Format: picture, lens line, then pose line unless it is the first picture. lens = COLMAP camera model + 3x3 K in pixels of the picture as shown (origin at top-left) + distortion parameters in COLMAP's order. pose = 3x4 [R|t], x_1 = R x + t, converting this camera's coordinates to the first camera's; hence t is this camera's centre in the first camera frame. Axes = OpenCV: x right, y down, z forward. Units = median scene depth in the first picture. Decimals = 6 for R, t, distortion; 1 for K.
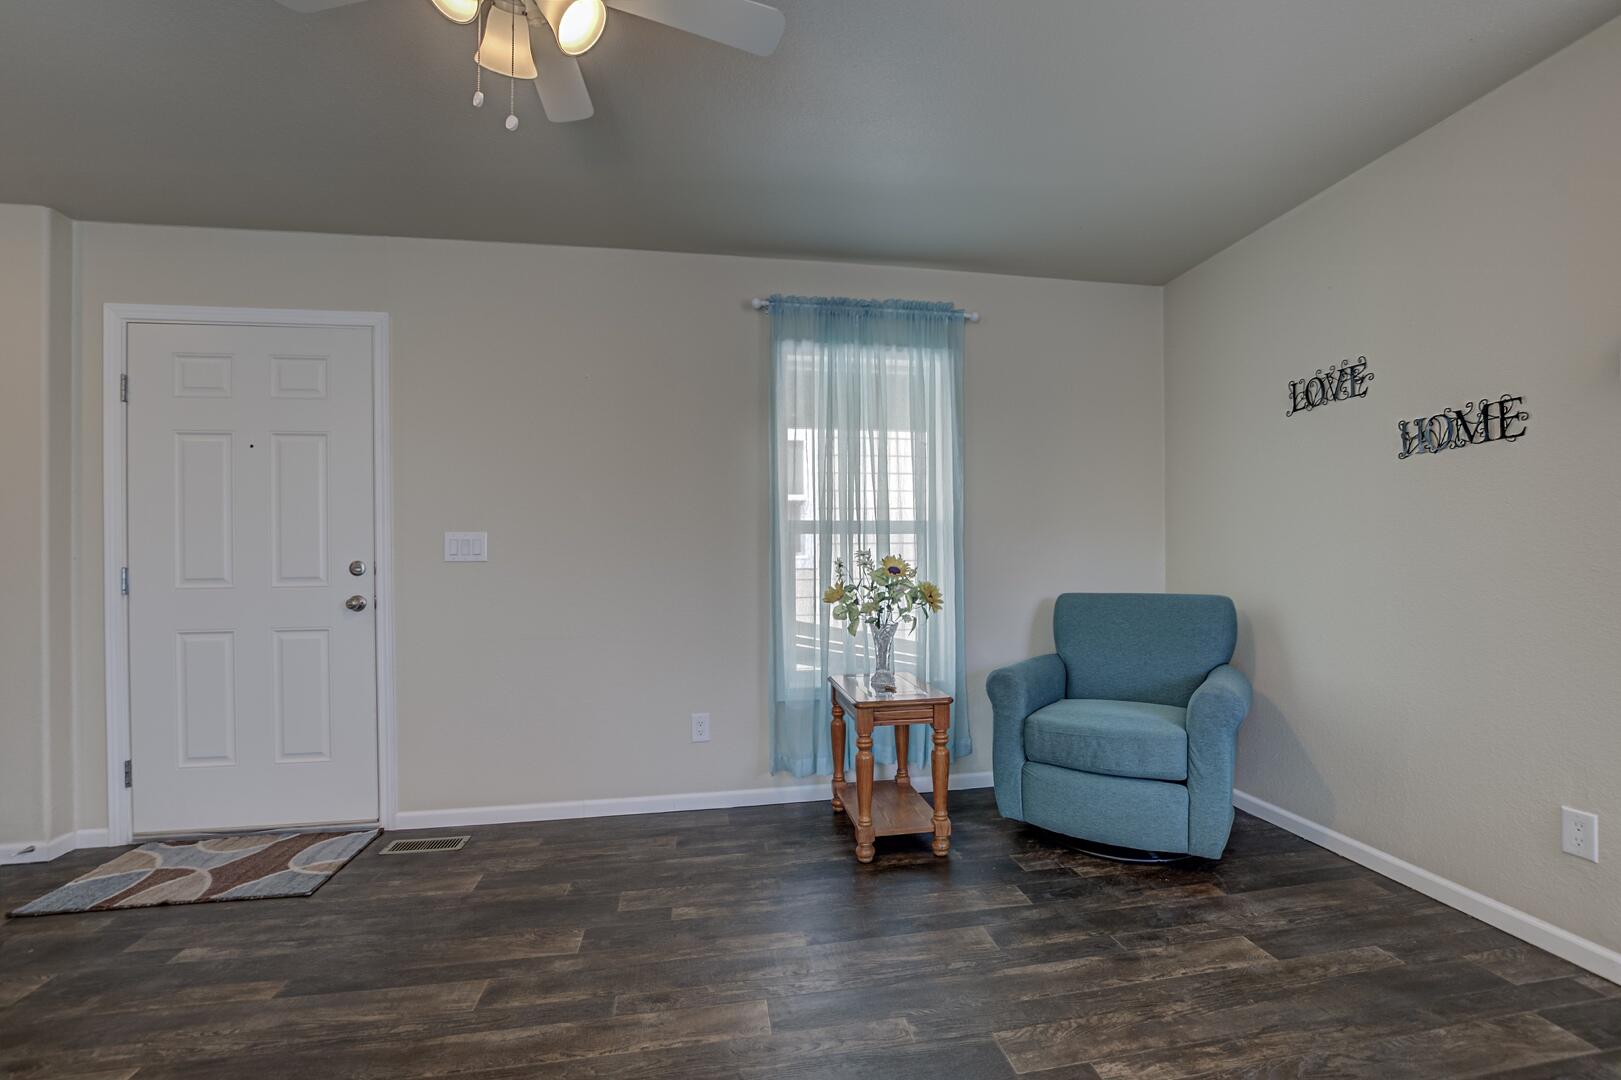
lens RADIAL K [[733.3, 0, 803.7], [0, 733.3, 562.7], [0, 0, 1]] dist [-0.029962, 0.000107]
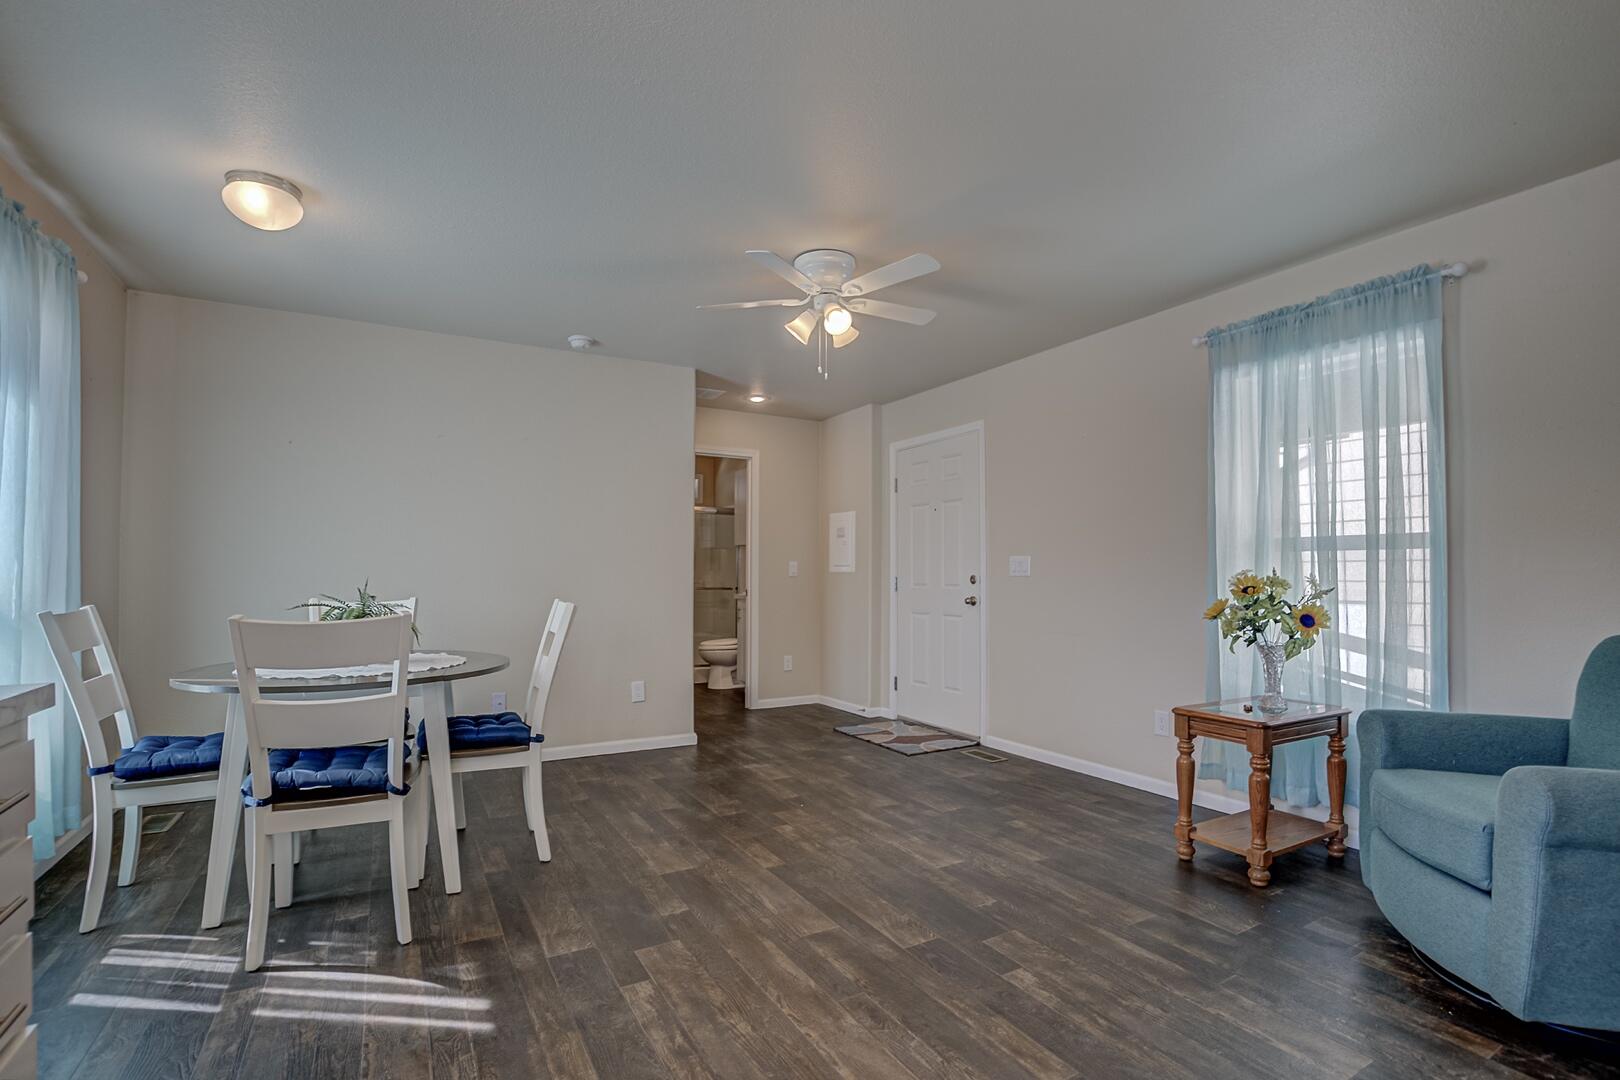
lens RADIAL K [[732.8, 0, 803.2], [0, 732.8, 562.7], [0, 0, 1]] dist [-0.029962, 0.000107]
pose [[0.320474, -0.006515, -0.947235, 0.812005], [-0.014856, 0.999819, -0.011903, -0.004317], [0.947141, 0.017887, 0.320319, 0.107166]]
